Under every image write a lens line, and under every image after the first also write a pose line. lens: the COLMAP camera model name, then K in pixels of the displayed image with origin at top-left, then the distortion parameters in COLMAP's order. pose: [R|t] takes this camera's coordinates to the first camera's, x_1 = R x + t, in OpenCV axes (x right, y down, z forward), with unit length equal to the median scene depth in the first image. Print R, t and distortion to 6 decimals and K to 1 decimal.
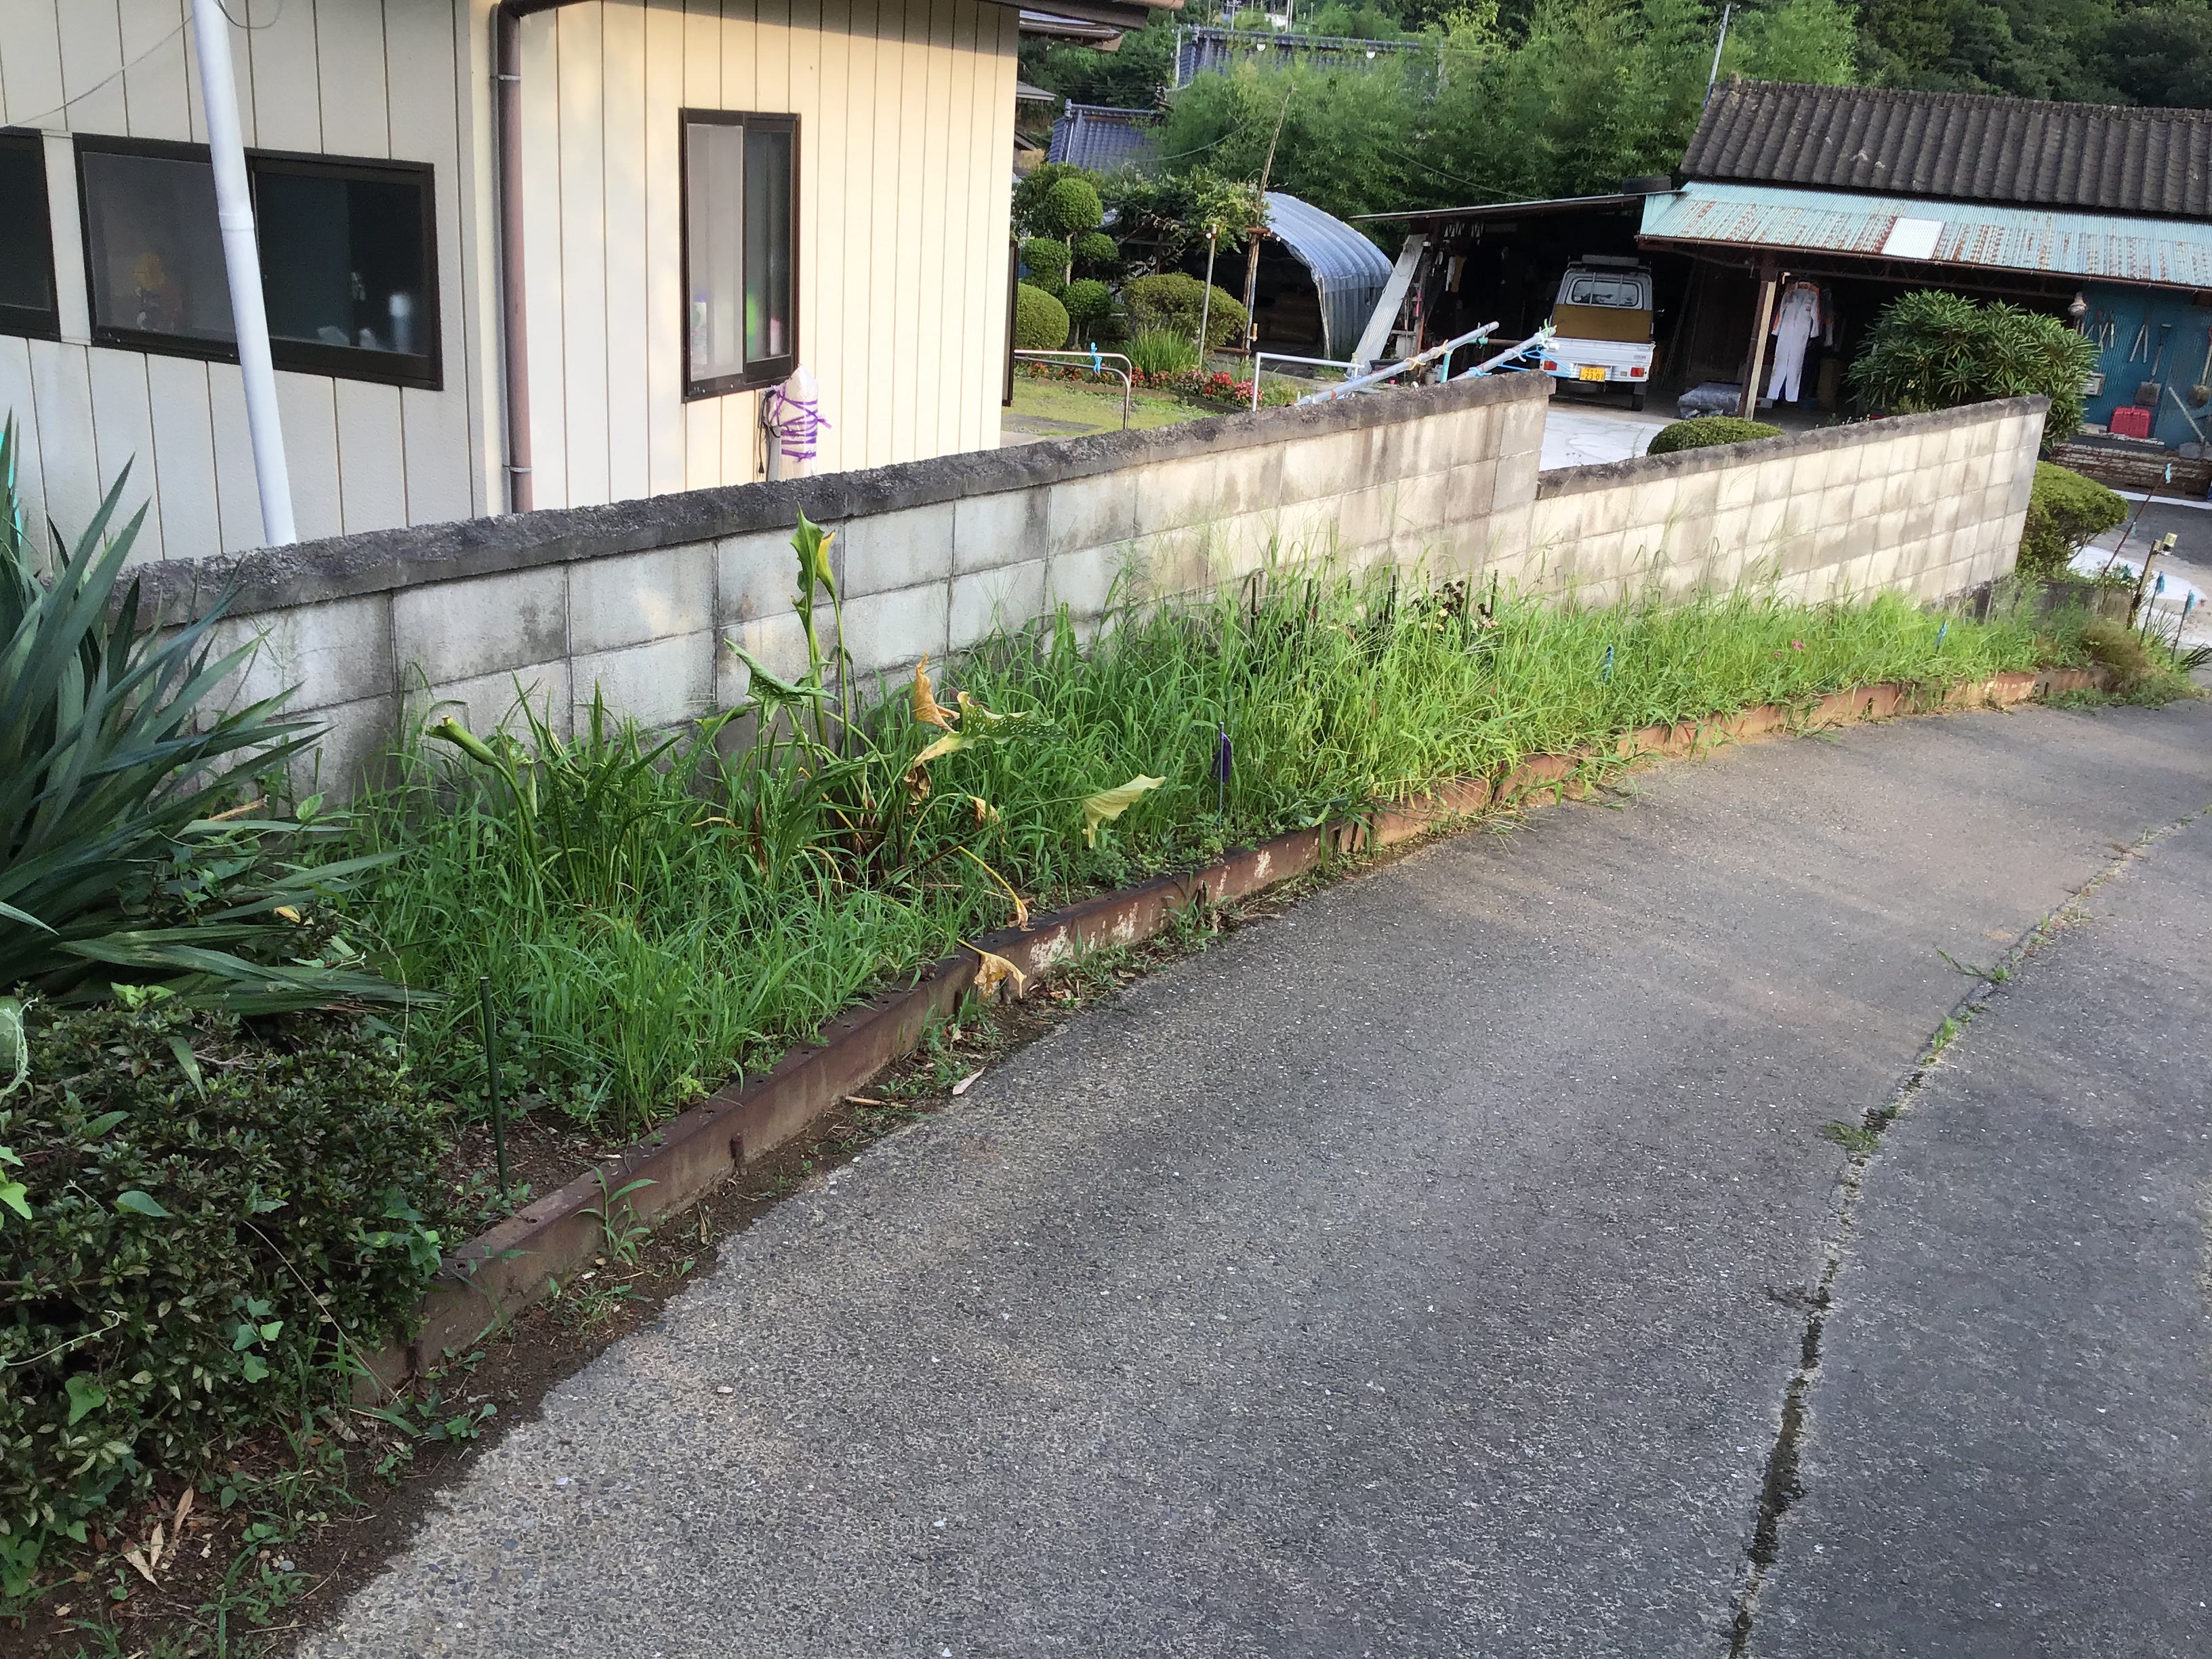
lens RADIAL K [[2038.4, 0, 1106.0], [0, 2038.4, 829.5], [0, 0, 1]] dist [0.108864, -0.261741]
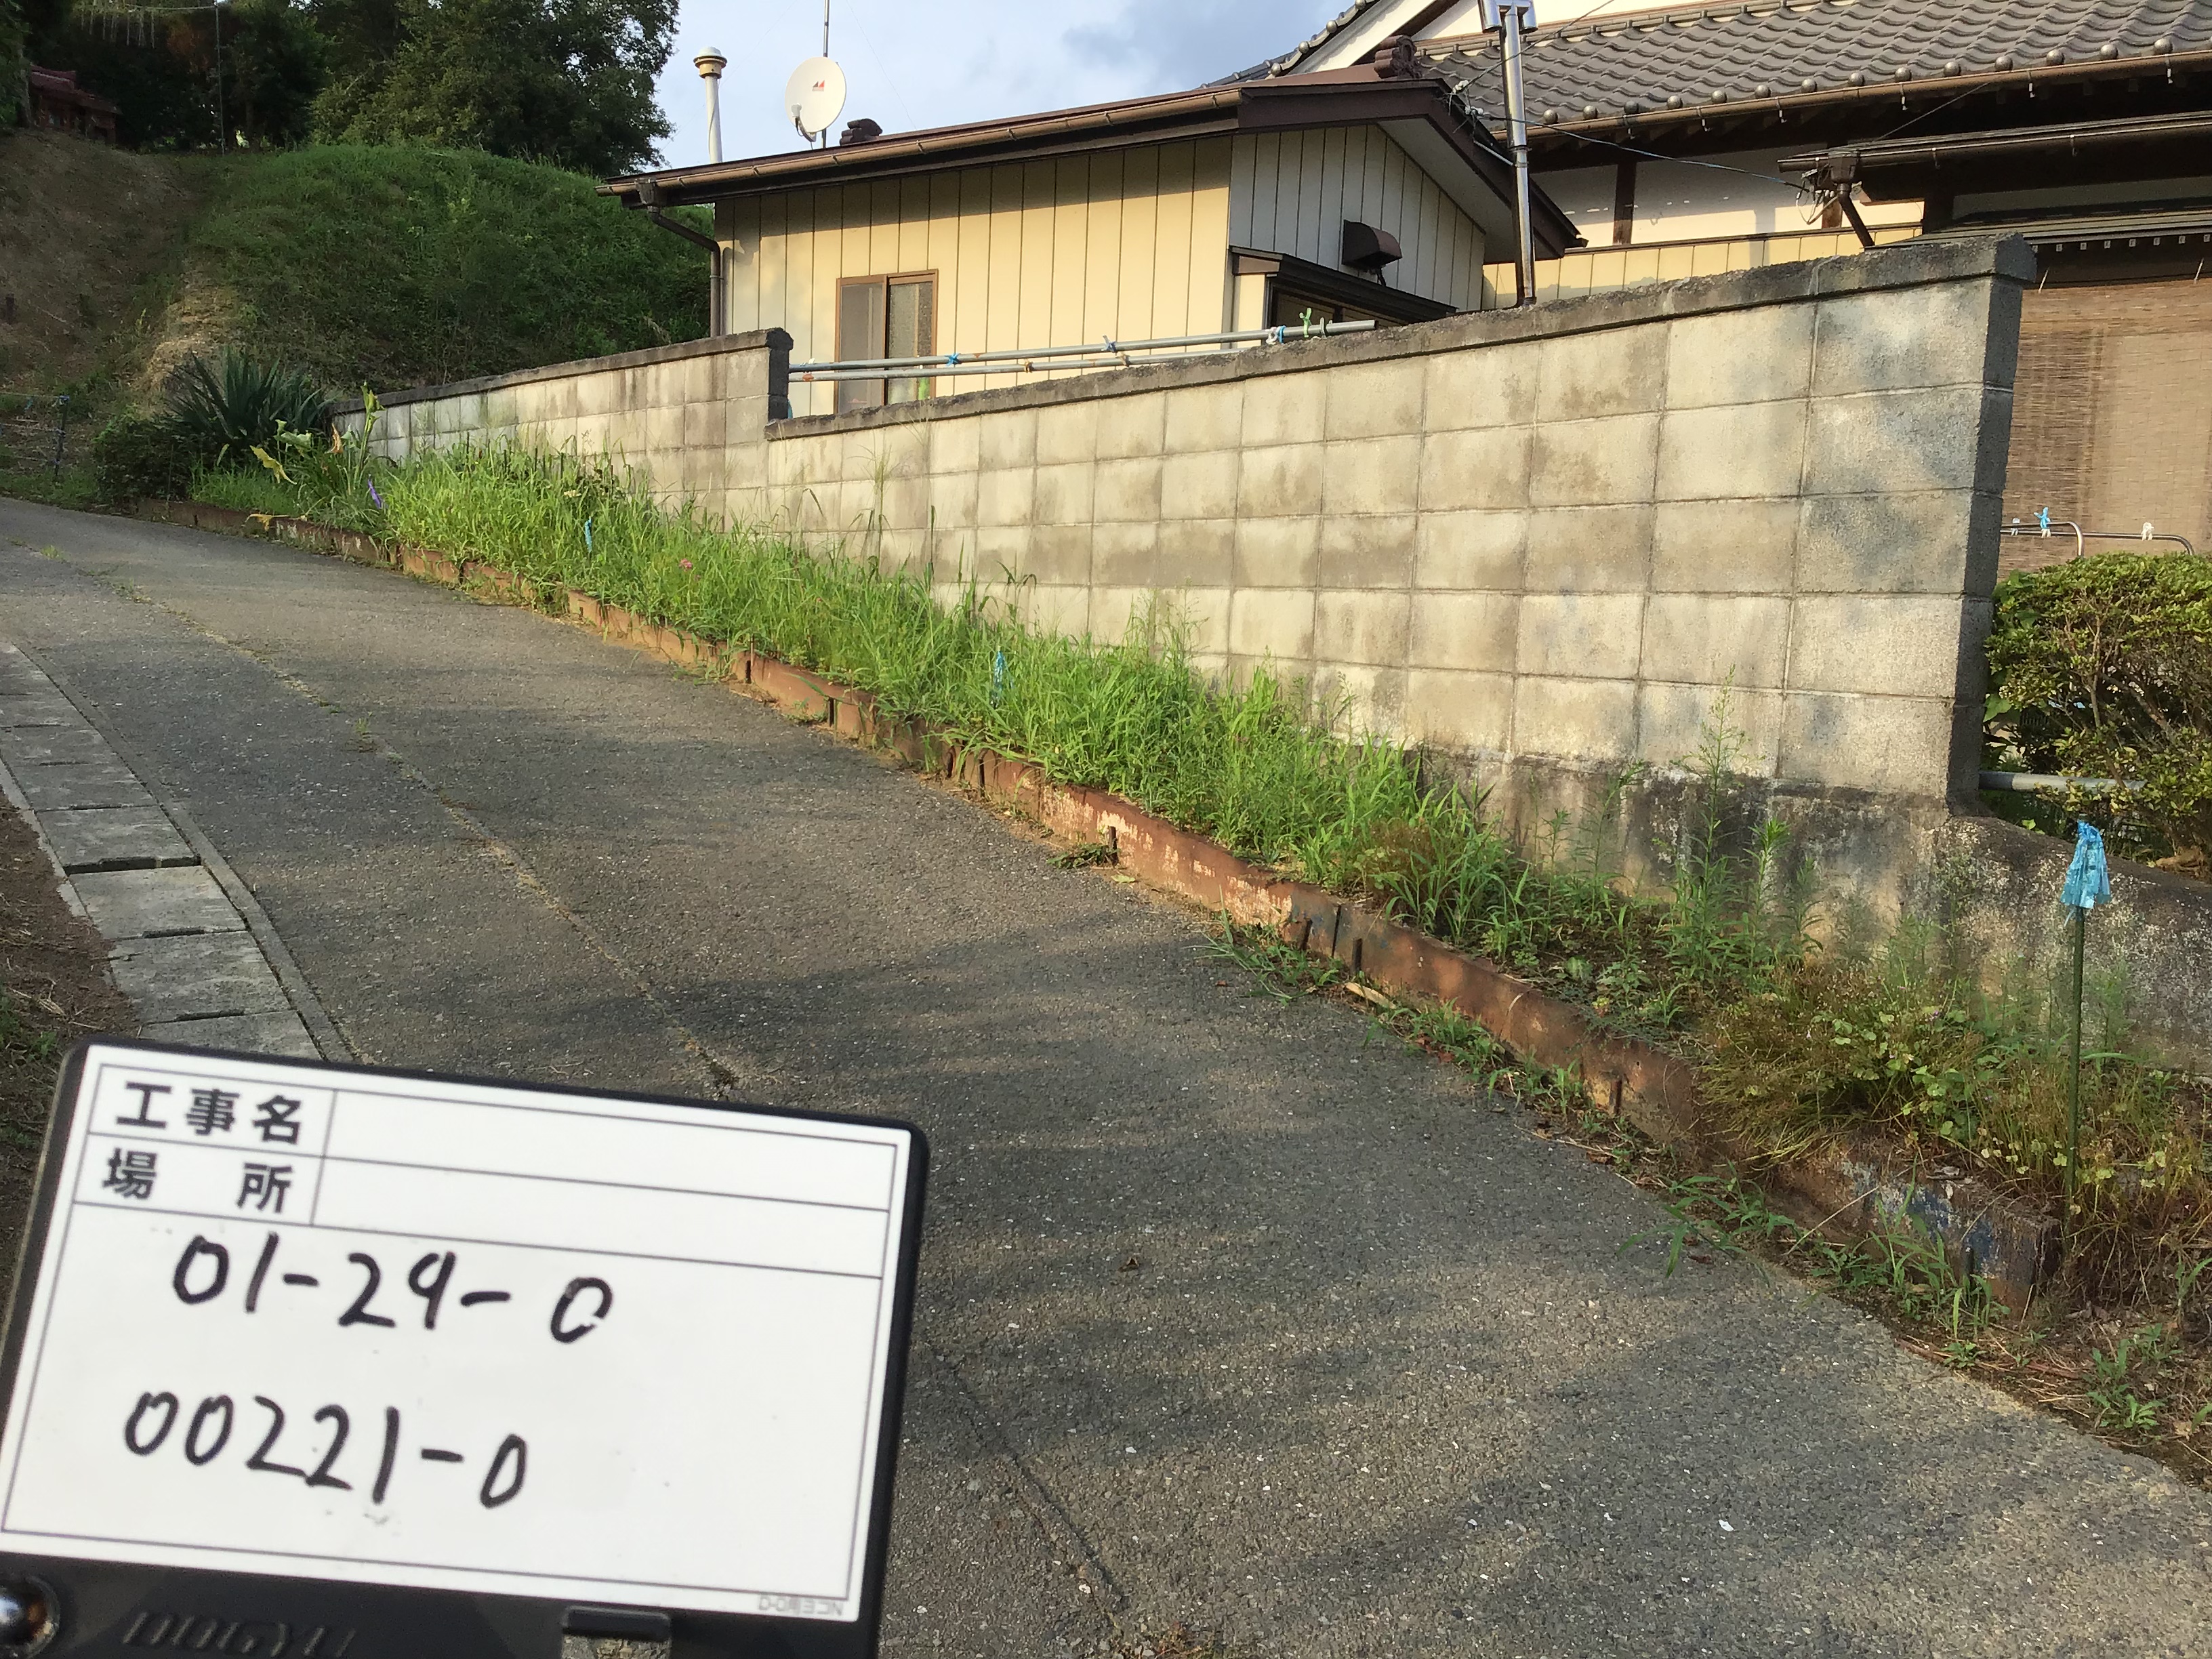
lens RADIAL K [[2025.0, 0, 1106.0], [0, 2025.0, 829.5], [0, 0, 1]] dist [0.089386, -0.161079]
pose [[-0.281827, 0.016869, -0.959317, 1.268749], [-0.377327, 0.917333, 0.126981, -0.182812], [0.882155, 0.397763, -0.252165, 1.578519]]
